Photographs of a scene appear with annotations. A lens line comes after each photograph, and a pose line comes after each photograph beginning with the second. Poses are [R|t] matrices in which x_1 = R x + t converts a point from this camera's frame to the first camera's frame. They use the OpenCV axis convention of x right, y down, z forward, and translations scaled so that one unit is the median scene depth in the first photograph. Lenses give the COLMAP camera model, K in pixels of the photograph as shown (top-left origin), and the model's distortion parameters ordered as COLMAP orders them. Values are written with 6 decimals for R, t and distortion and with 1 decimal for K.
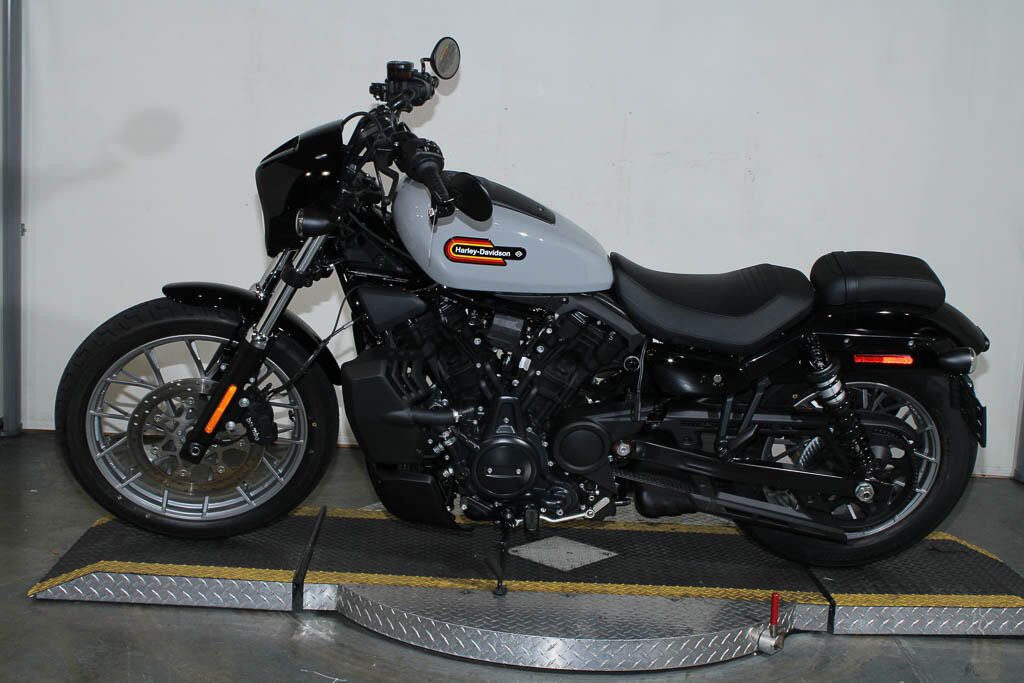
lens RADIAL K [[1449.1, 0, 512.0], [0, 1449.1, 341.5], [0, 0, 1]] dist [-0.036002, 0.054907]
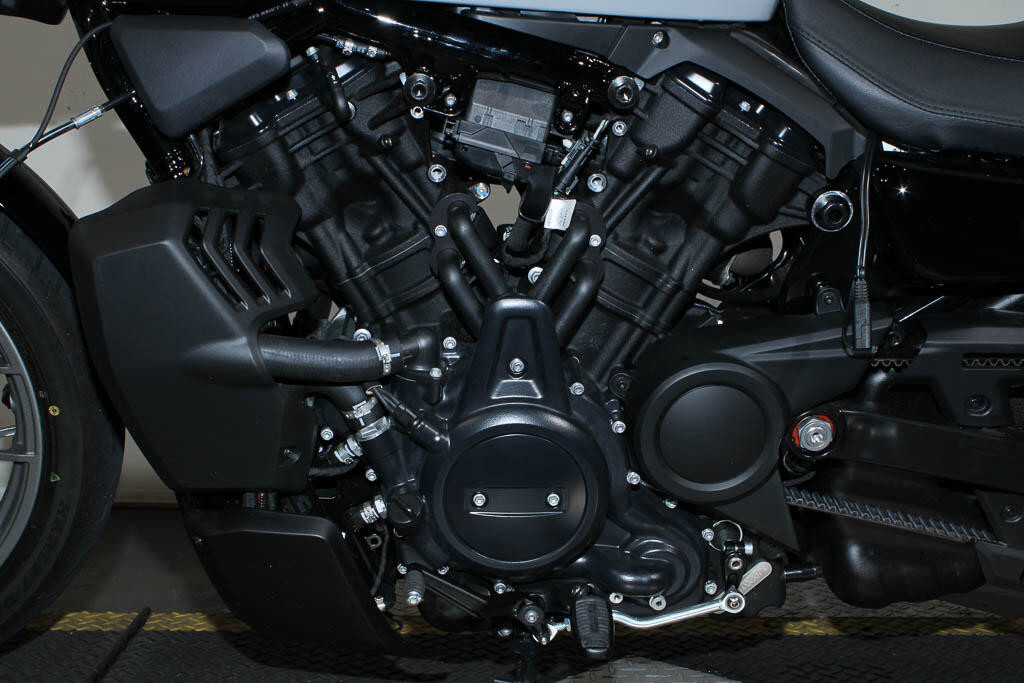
lens RADIAL K [[1347.1, 0, 512.0], [0, 1347.1, 341.5], [0, 0, 1]] dist [-0.010283, -0.027405]
pose [[0.999288, -0.037436, 0.004683, -0.006553], [0.037681, 0.996523, -0.074308, 0.073158], [-0.001885, 0.074432, 0.997224, 0.631056]]
